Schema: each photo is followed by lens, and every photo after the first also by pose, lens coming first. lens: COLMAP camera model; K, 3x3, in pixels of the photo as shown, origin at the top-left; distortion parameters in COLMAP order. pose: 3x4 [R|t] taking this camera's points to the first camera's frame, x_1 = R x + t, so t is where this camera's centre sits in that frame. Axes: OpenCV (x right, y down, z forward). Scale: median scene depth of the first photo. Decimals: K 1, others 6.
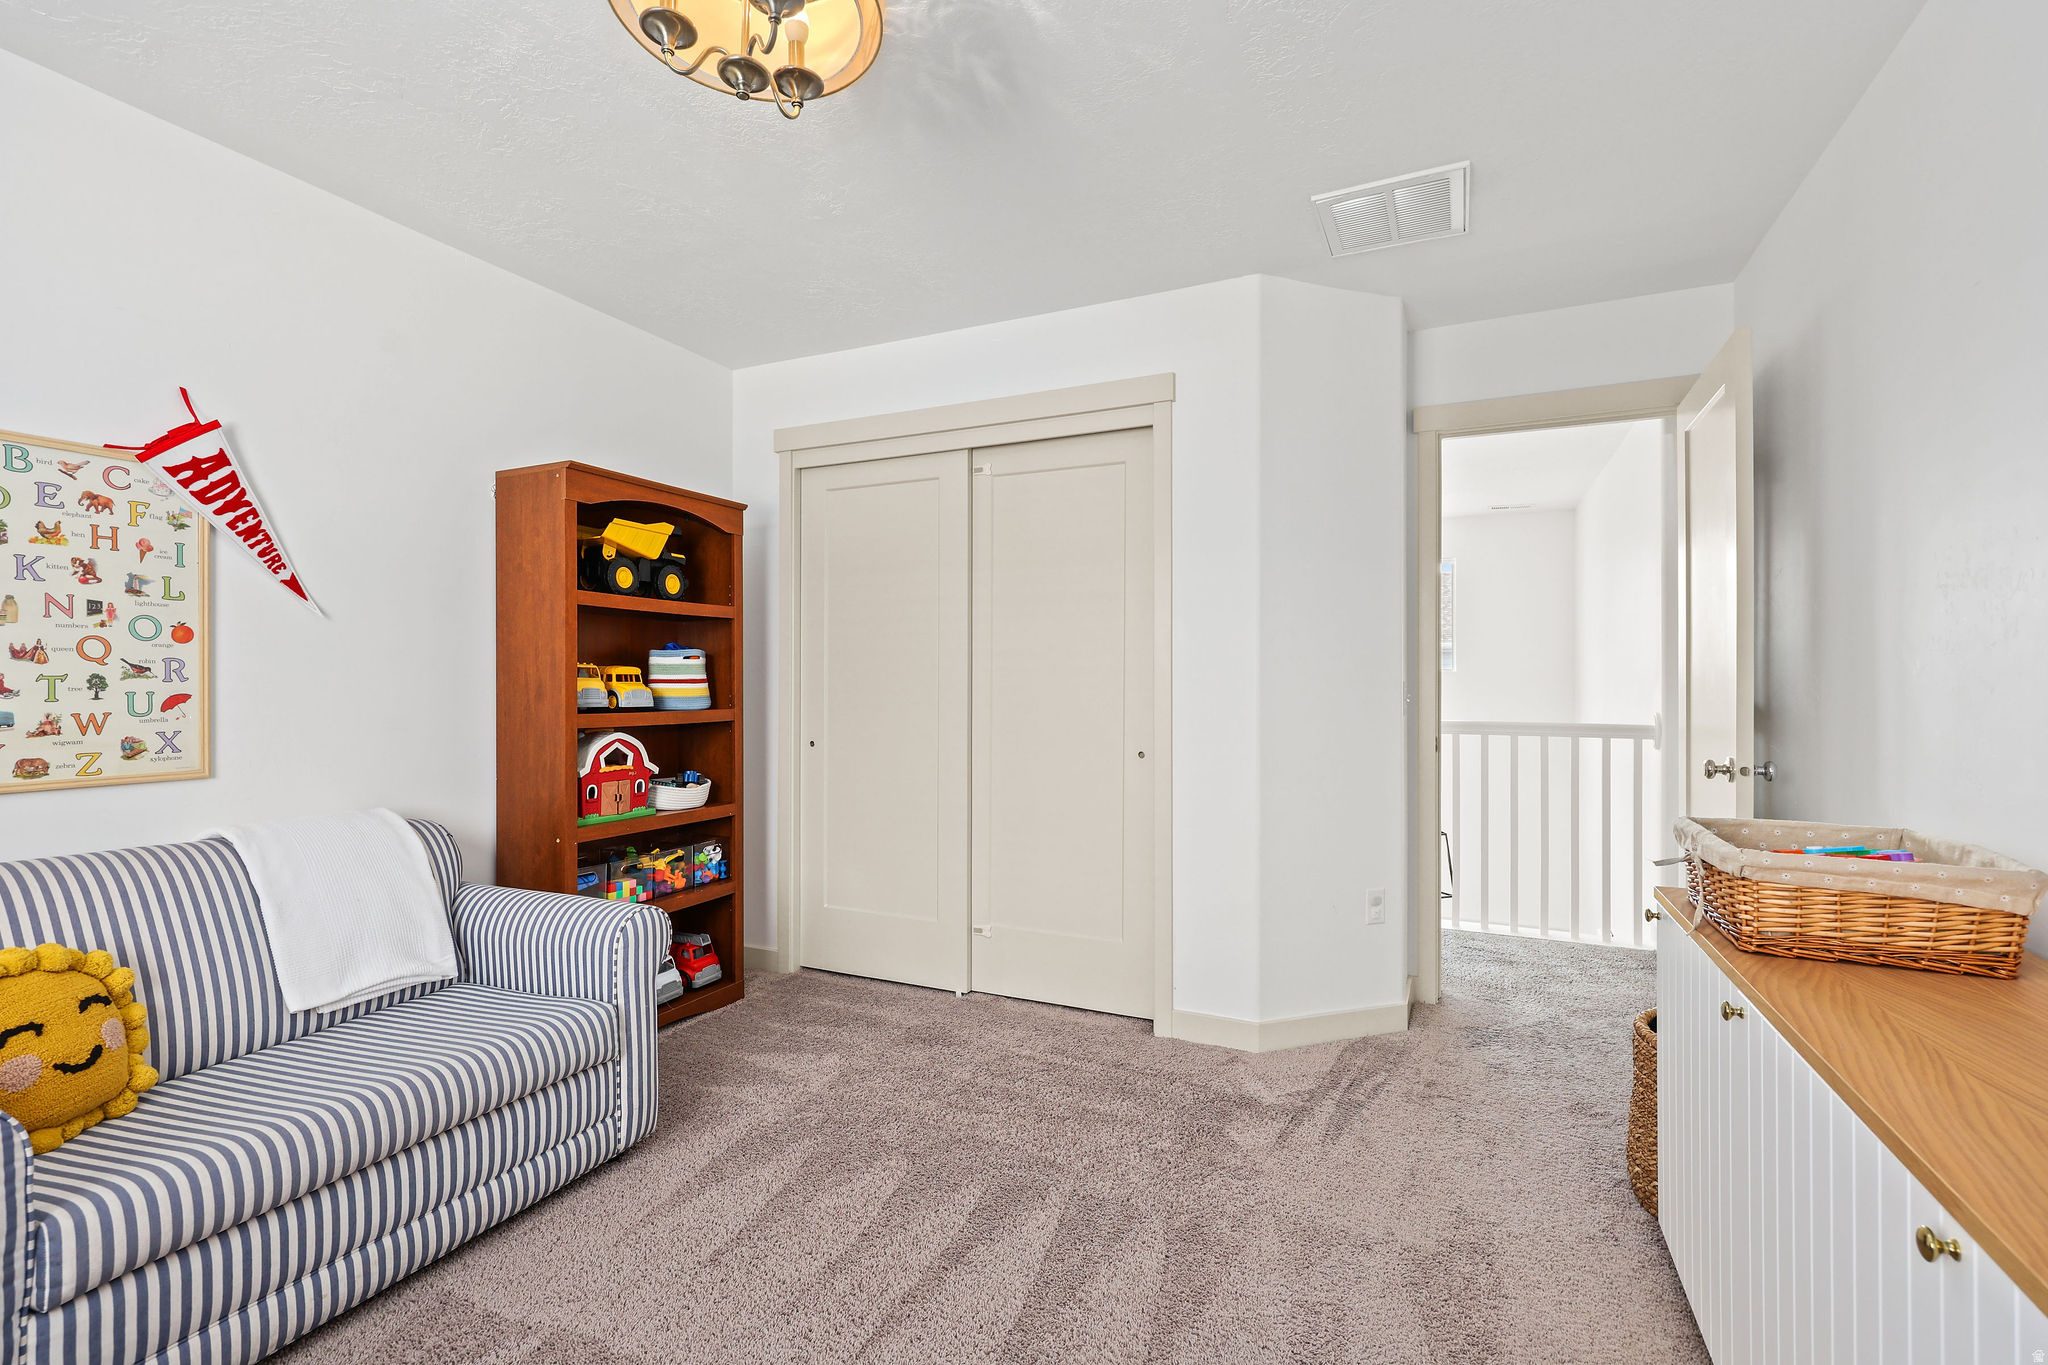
lens RADIAL K [[920.2, 0, 1020.9], [0, 920.2, 685.5], [0, 0, 1]] dist [0.005761, -0.000904]
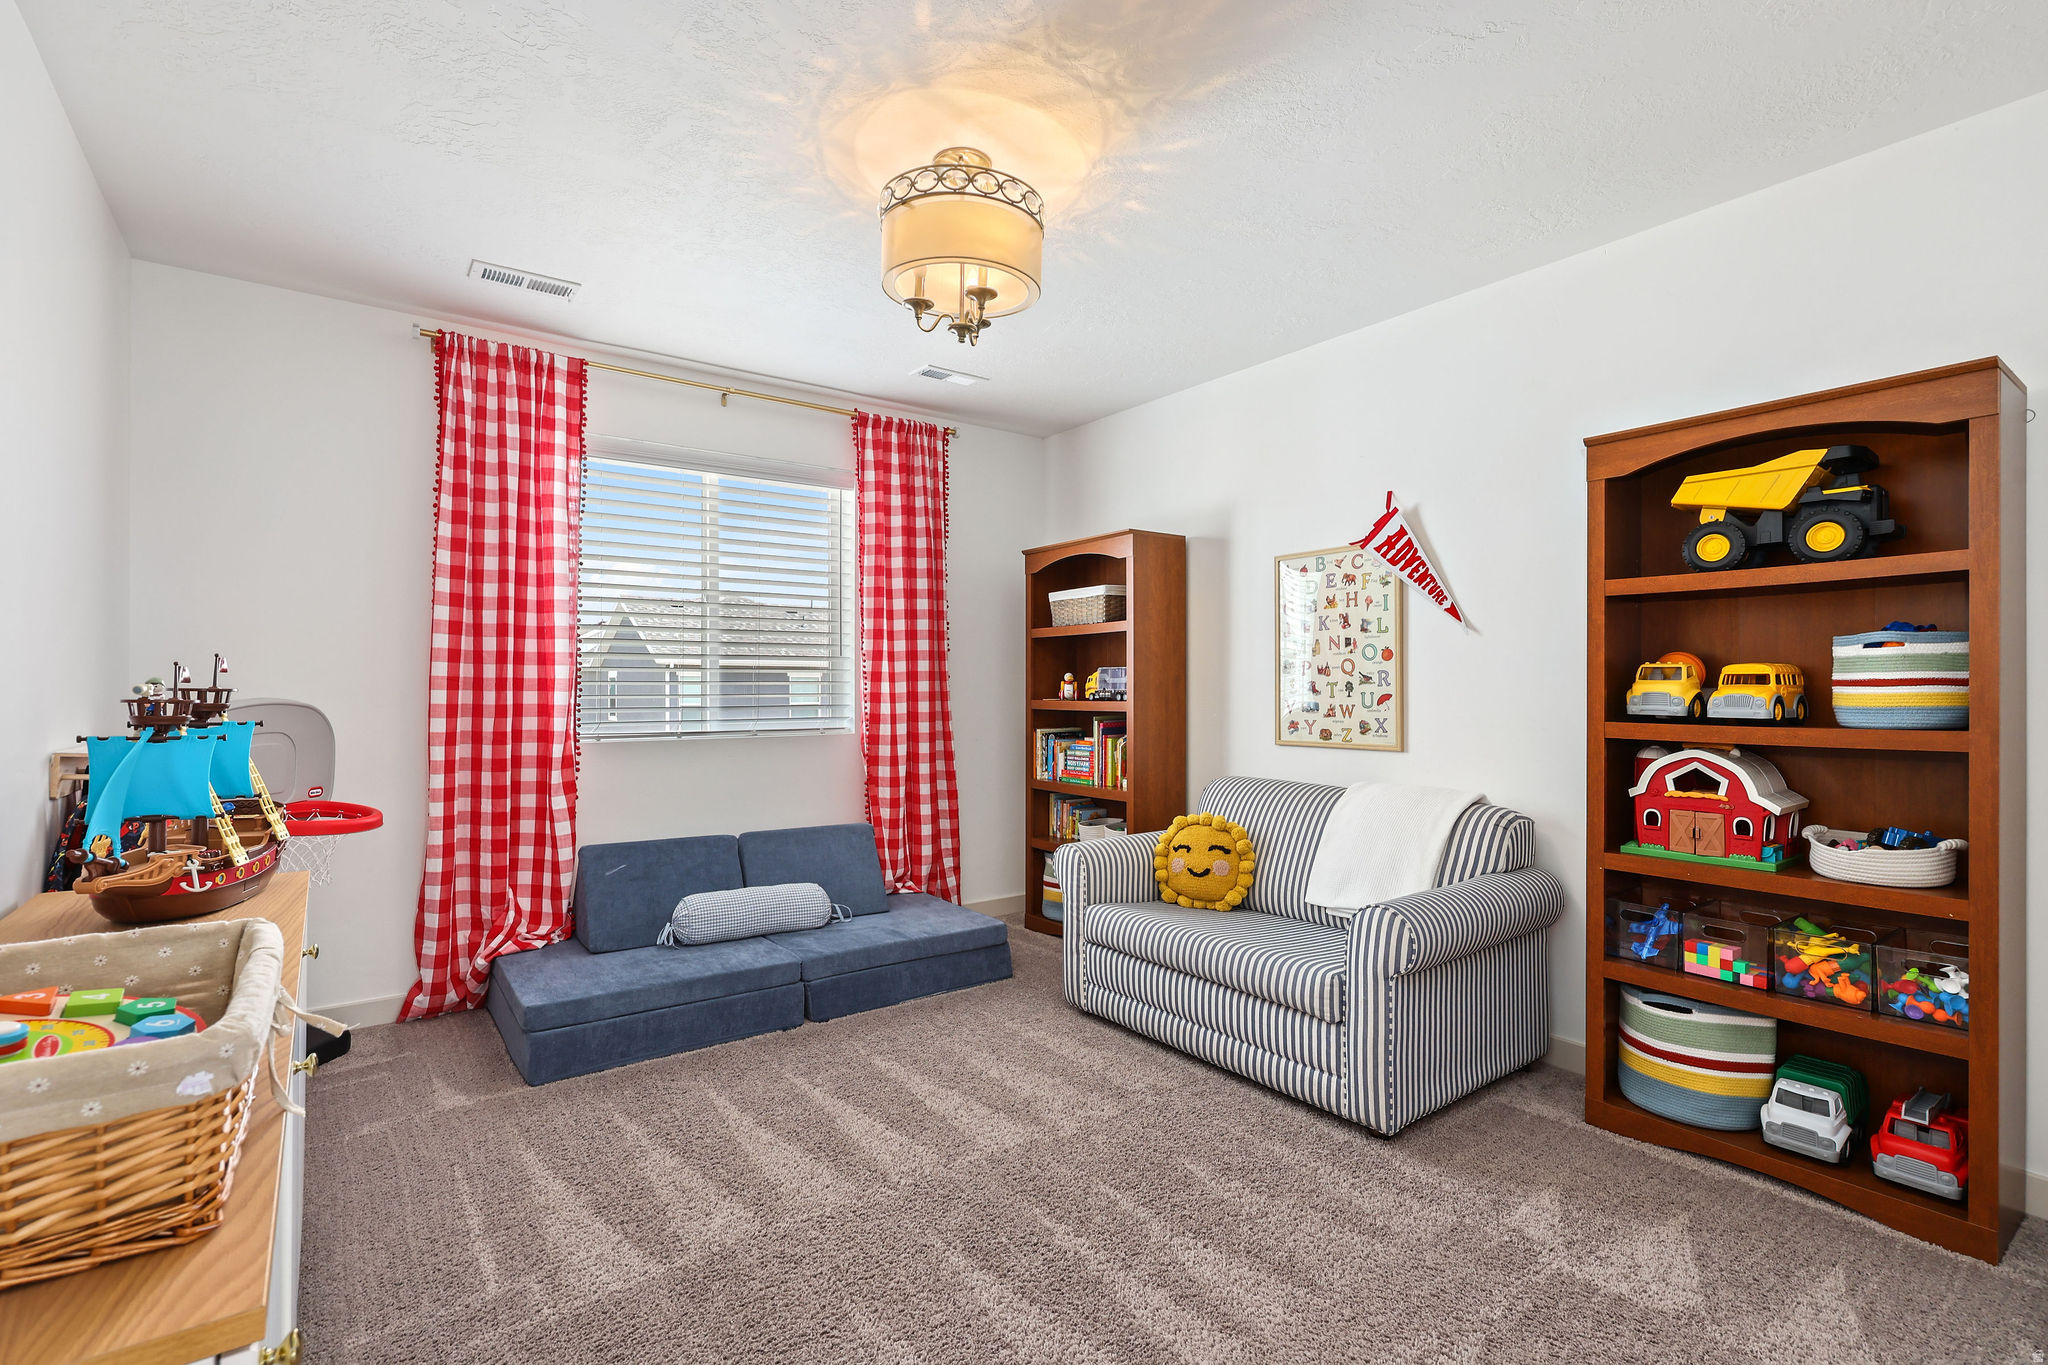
lens RADIAL K [[920.2, 0, 1020.9], [0, 920.2, 686.7], [0, 0, 1]] dist [0.005761, -0.000904]
pose [[-0.463888, -0.002949, -0.885889, 0.684613], [-0.002900, 0.999994, -0.001810, 0.001523], [0.885889, 0.001730, -0.463894, 1.132604]]
